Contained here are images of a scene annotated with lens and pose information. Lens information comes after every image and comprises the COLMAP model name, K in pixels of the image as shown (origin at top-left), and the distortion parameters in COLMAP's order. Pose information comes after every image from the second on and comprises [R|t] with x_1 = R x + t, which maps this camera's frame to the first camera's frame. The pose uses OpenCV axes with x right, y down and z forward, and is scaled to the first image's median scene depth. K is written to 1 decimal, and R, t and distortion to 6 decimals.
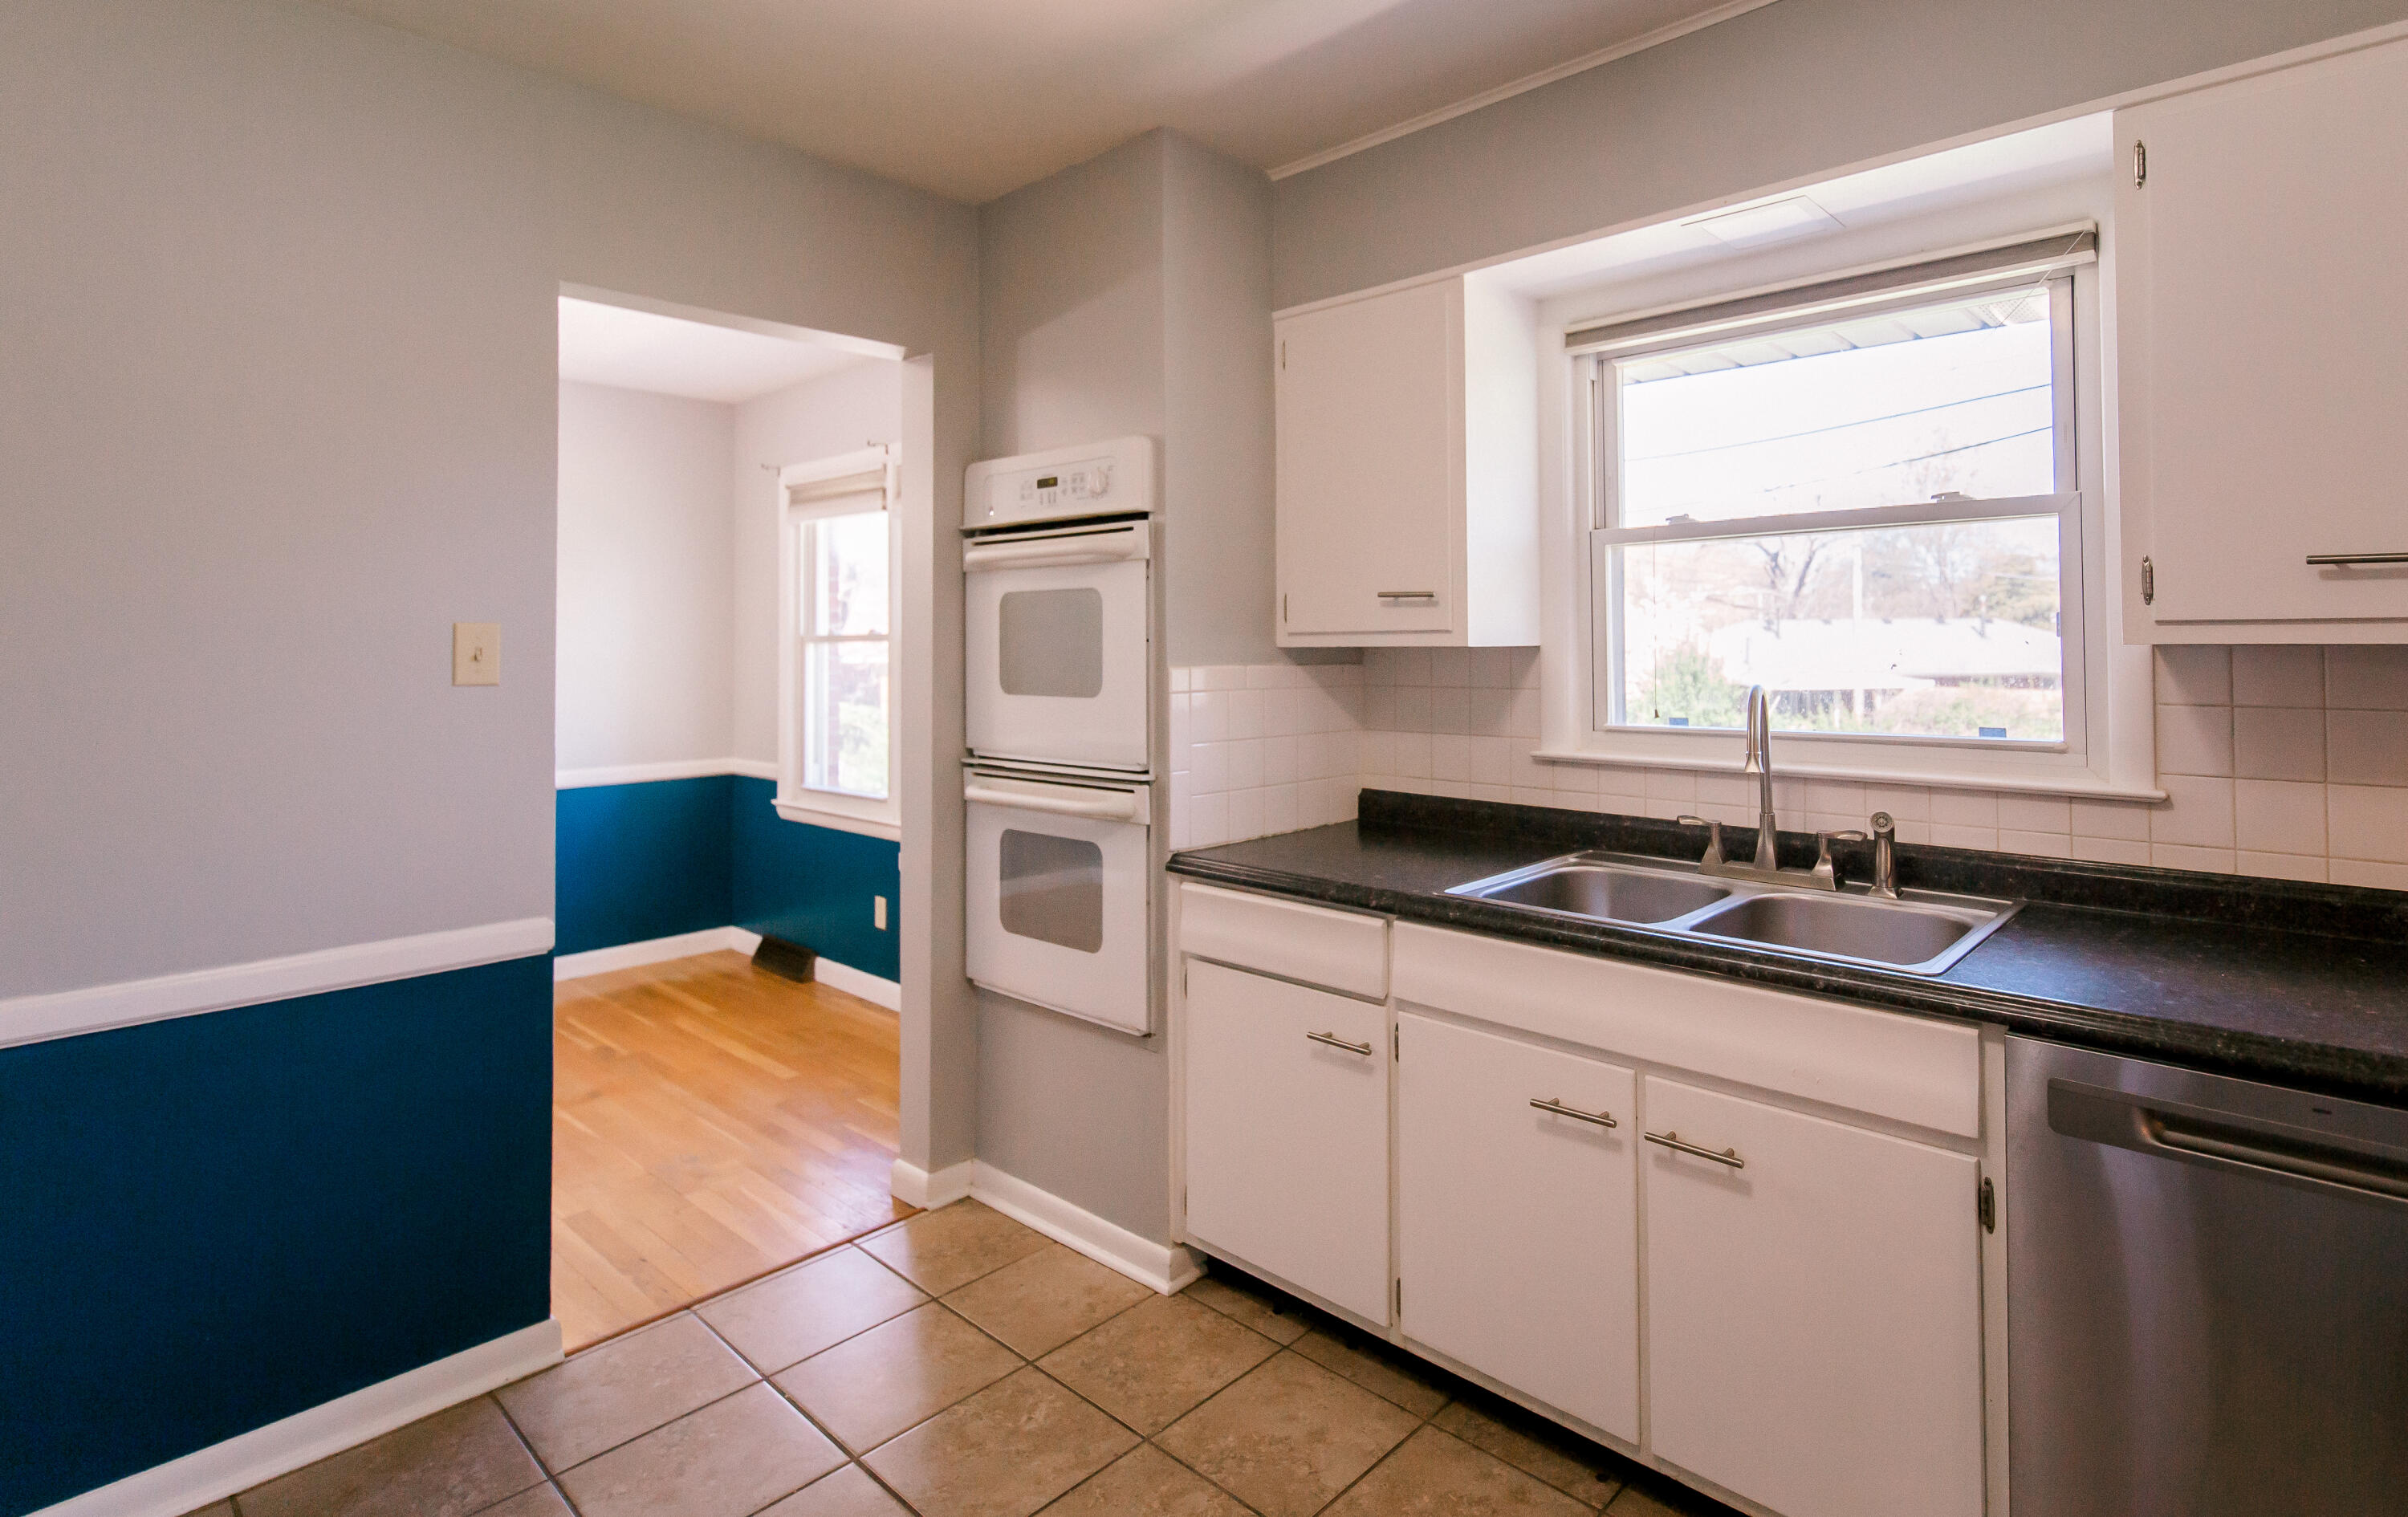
lens RADIAL K [[1238.7, 0, 1200.5], [0, 1238.7, 619.1], [0, 0, 1]] dist [0.000413, 0.001668]
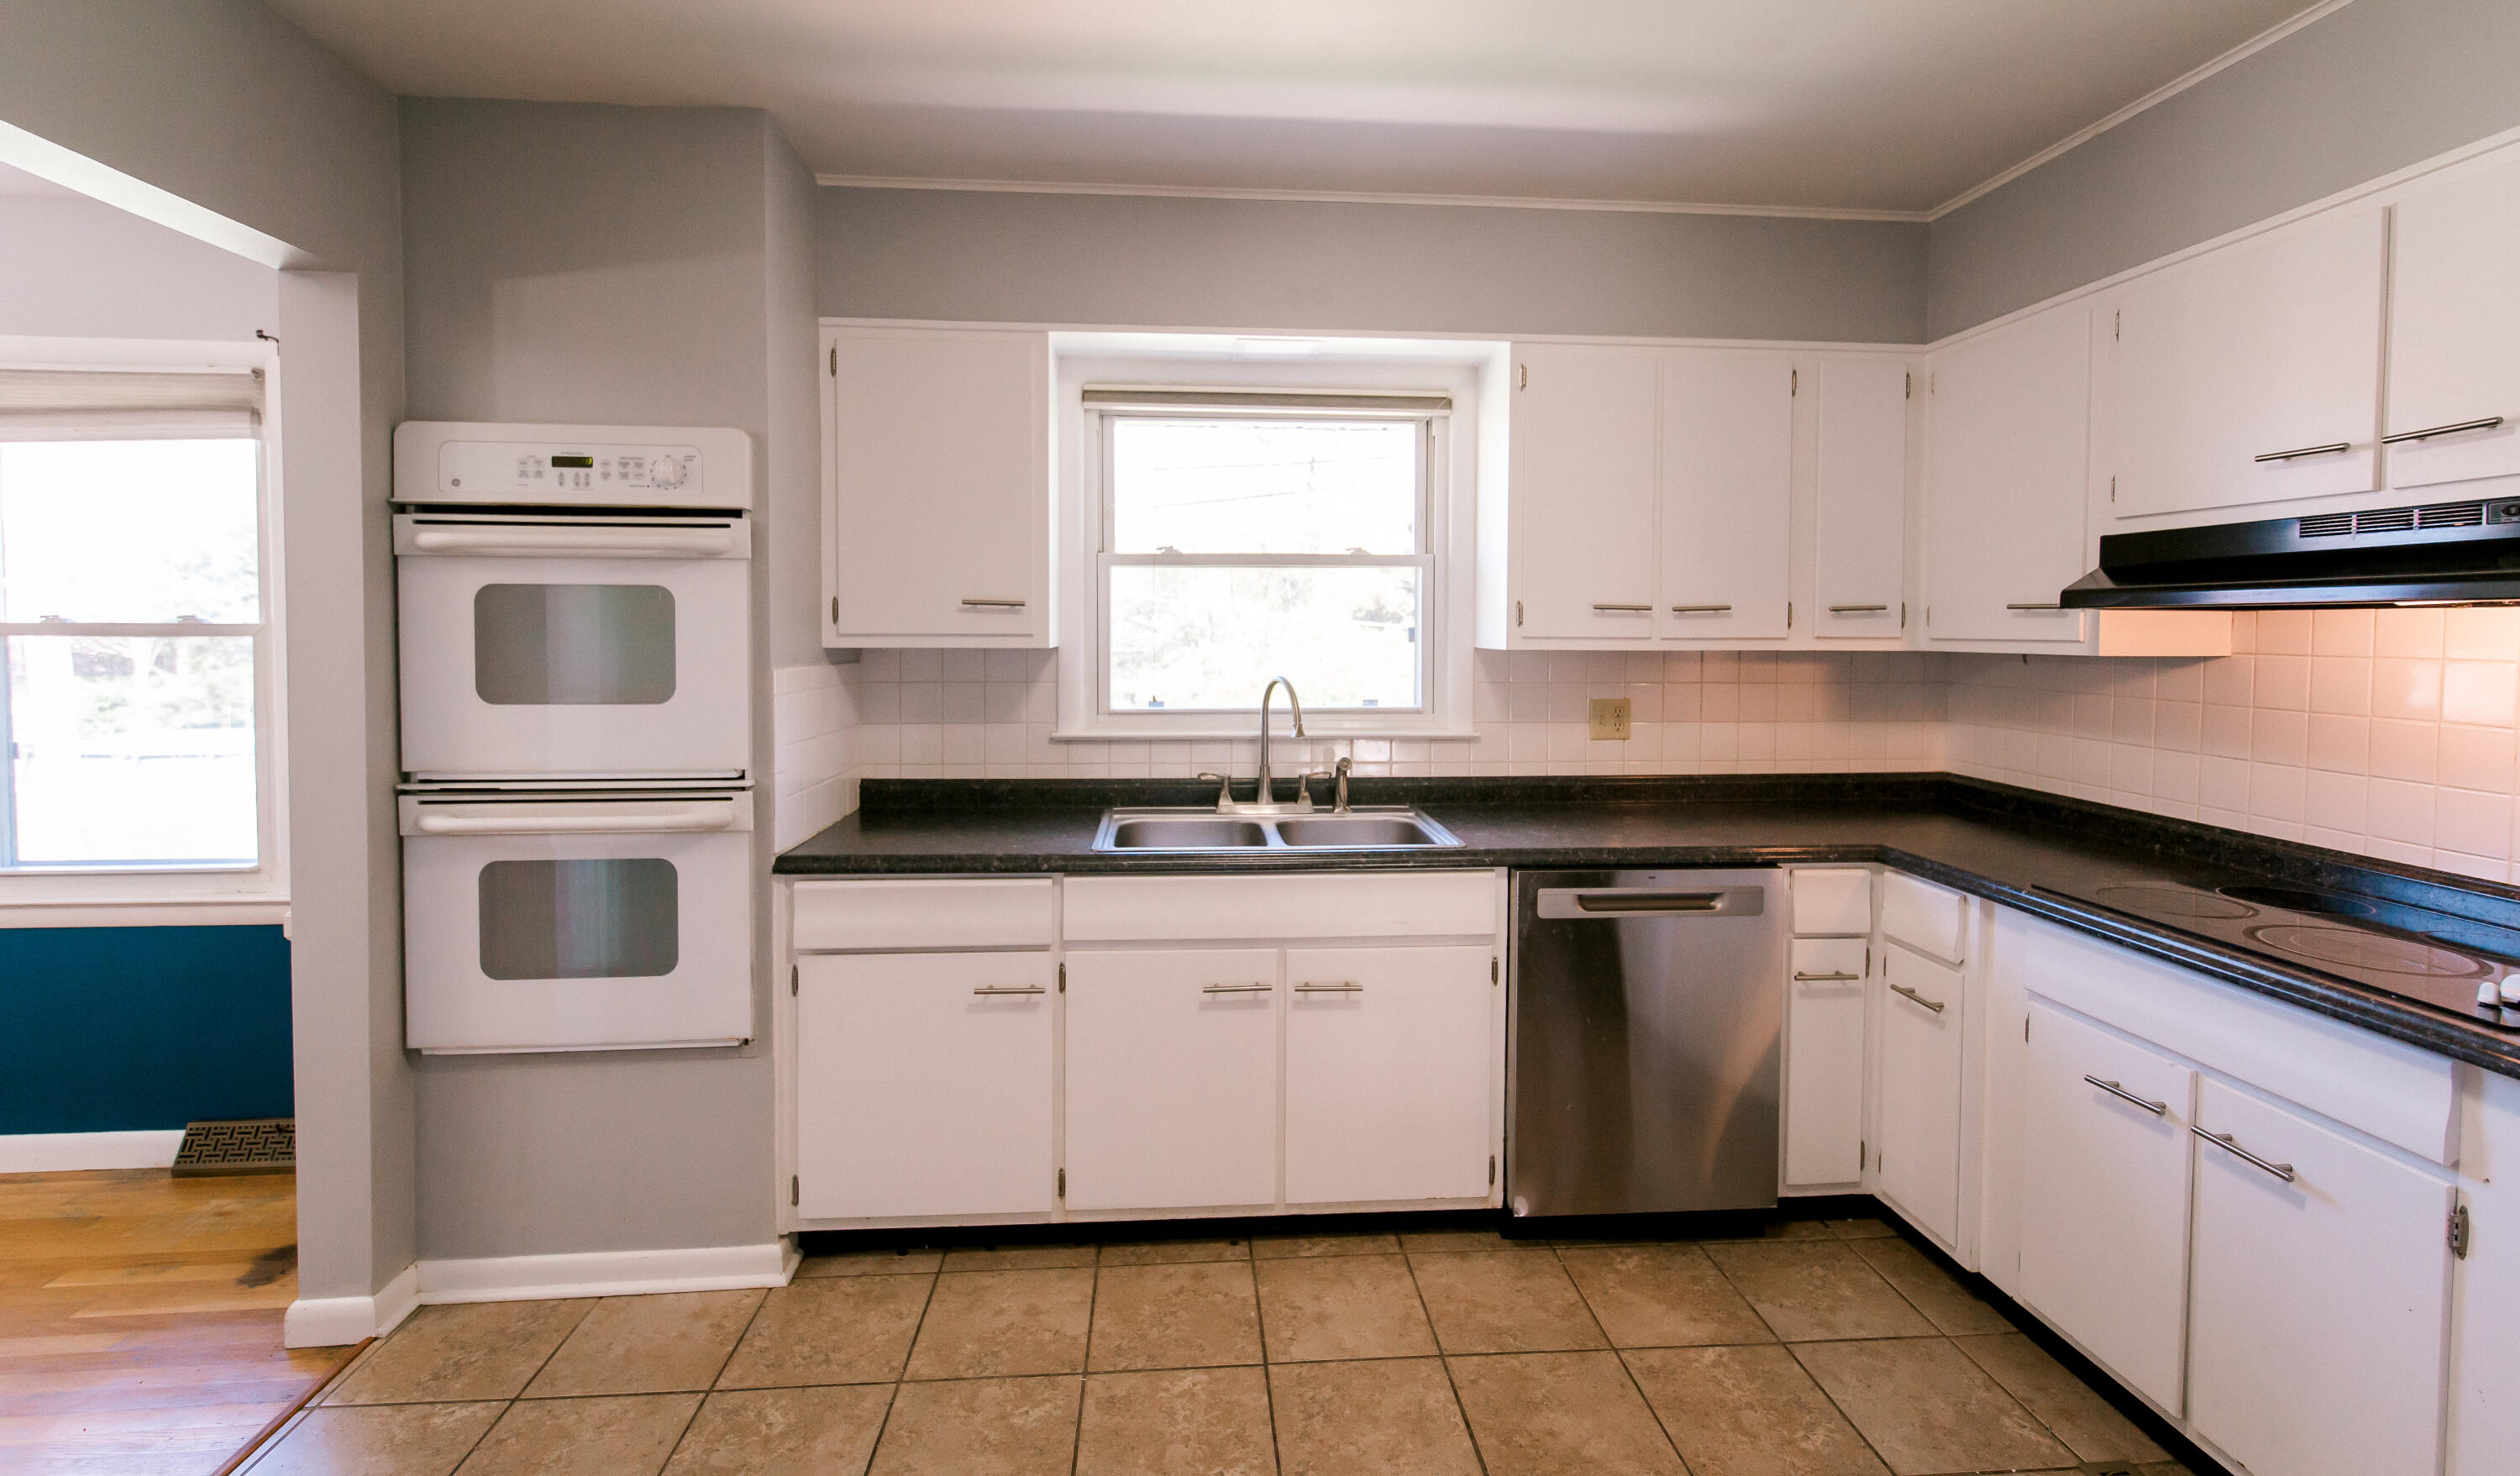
lens RADIAL K [[1197.2, 0, 1255.7], [0, 1197.2, 668.8], [0, 0, 1]] dist [-0.002611, -0.000638]
pose [[0.674081, -0.018196, 0.738433, -0.470247], [-0.020745, 0.998836, 0.043550, -0.011808], [-0.738366, -0.044675, 0.672919, 0.072145]]
